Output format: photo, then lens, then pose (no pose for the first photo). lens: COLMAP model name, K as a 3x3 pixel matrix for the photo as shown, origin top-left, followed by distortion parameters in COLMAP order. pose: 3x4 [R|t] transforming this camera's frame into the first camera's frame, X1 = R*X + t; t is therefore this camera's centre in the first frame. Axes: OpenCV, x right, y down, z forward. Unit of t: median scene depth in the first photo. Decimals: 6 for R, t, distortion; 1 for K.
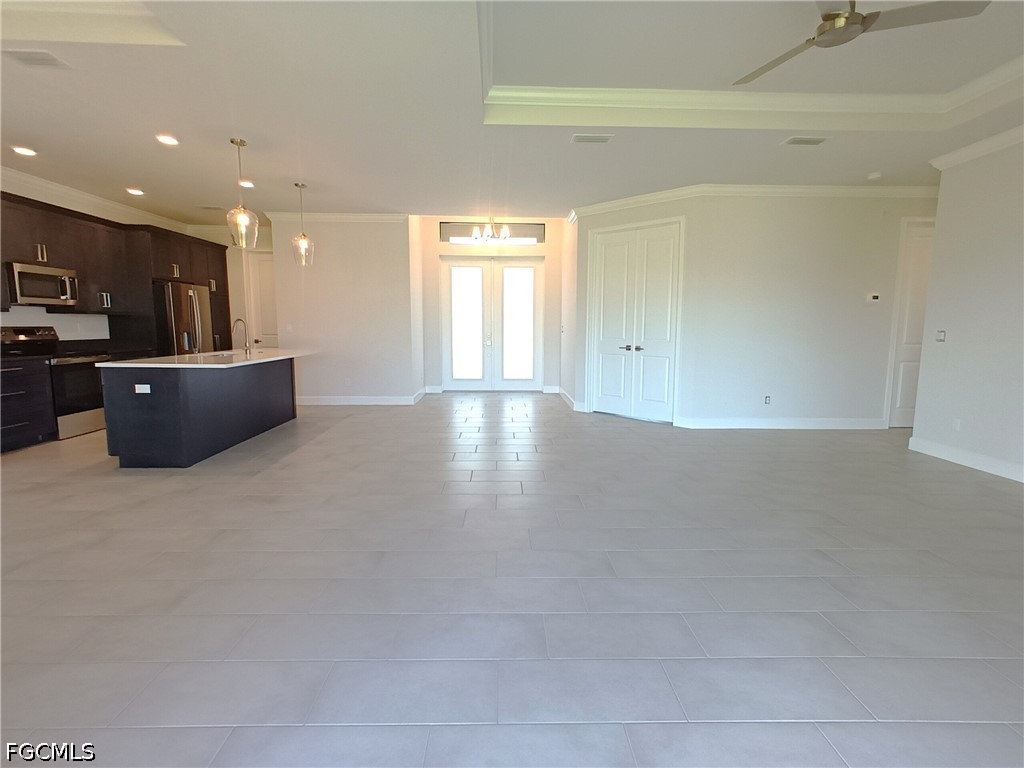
lens RADIAL K [[506.0, 0, 513.2], [0, 506.0, 383.3], [0, 0, 1]] dist [0.006463, -0.000239]
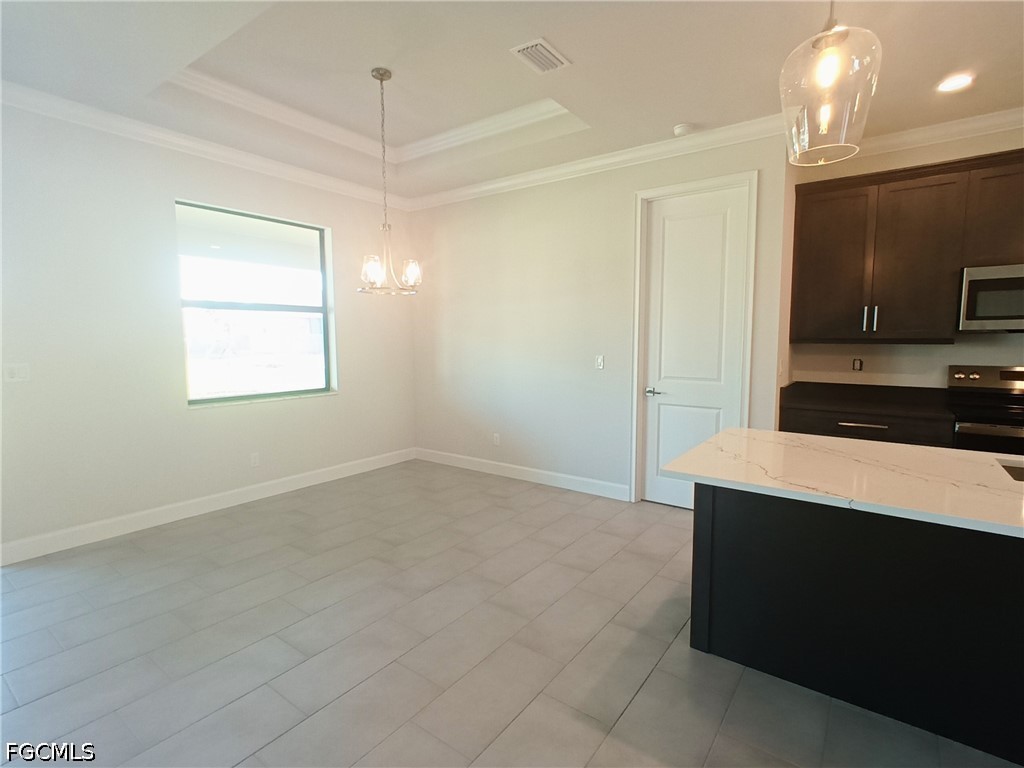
lens RADIAL K [[506.0, 0, 511.8], [0, 506.0, 383.3], [0, 0, 1]] dist [0.006463, -0.000239]
pose [[-0.612766, 0.062463, -0.787792, -0.100214], [-0.098759, 0.983004, 0.154758, -0.111204], [0.784070, 0.172632, -0.596182, 0.779622]]
